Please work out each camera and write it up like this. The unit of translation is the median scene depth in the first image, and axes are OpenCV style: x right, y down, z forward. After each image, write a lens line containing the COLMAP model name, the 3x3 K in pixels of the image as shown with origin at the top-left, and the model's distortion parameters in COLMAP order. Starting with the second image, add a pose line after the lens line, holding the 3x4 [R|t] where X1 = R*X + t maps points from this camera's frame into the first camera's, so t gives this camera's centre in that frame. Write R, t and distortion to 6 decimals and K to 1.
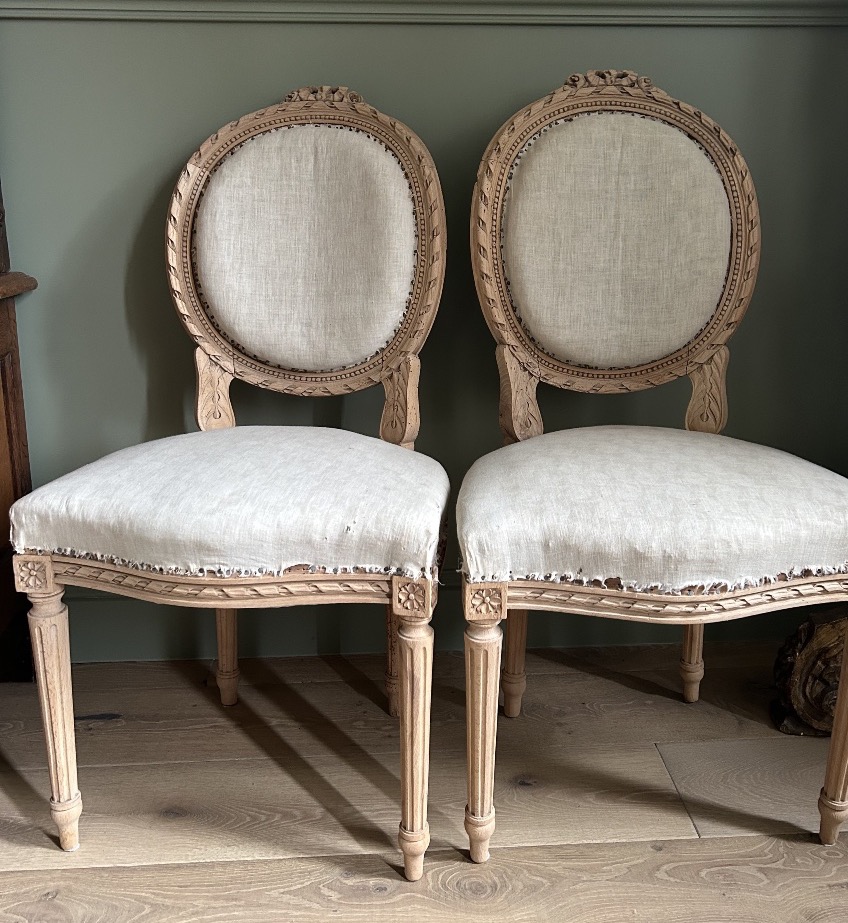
lens RADIAL K [[895.6, 0, 450.6], [0, 895.6, 380.1], [0, 0, 1]] dist [0.026920, 0.000000]
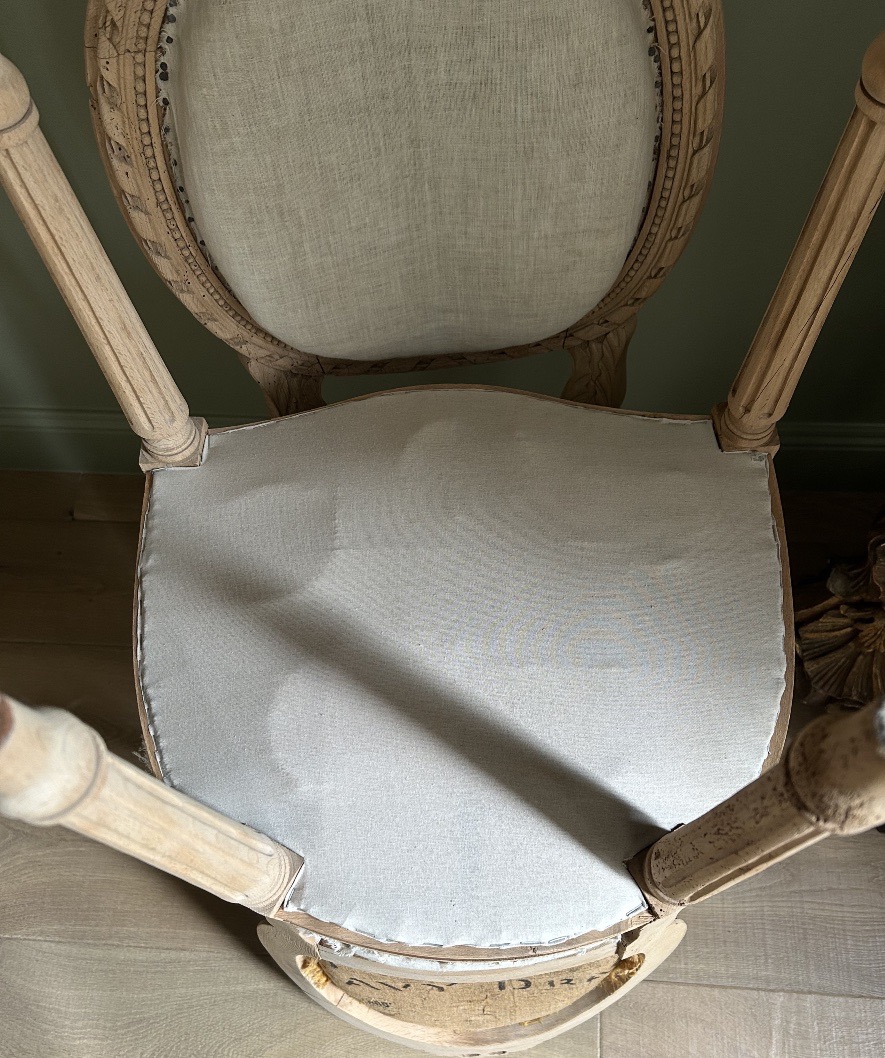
lens RADIAL K [[858.5, 0, 451.8], [0, 858.5, 631.6], [0, 0, 1]] dist [-0.063886, 0.007508]
pose [[0.998404, -0.038718, -0.041125, 0.215076], [0.055756, 0.559084, 0.827234, -0.404990], [-0.009036, -0.828206, 0.560351, 0.546992]]
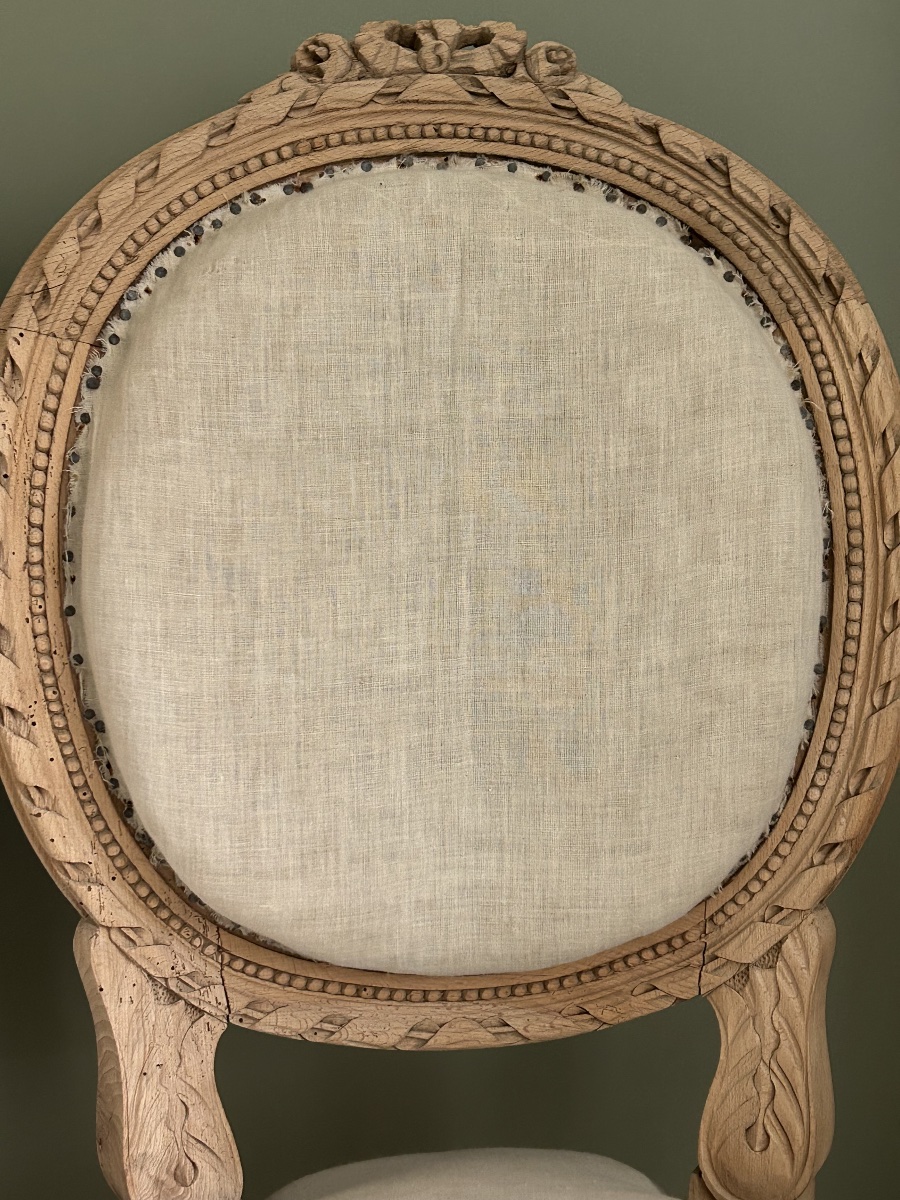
lens RADIAL K [[1736.8, 0, 441.4], [0, 1736.8, 648.4], [0, 0, 1]] dist [0.101093, 0.000000]
pose [[0.999943, -0.010676, -0.000001, 0.183566], [0.010675, 0.999873, 0.011797, -0.143097], [-0.000125, -0.011797, 0.999930, 0.413015]]
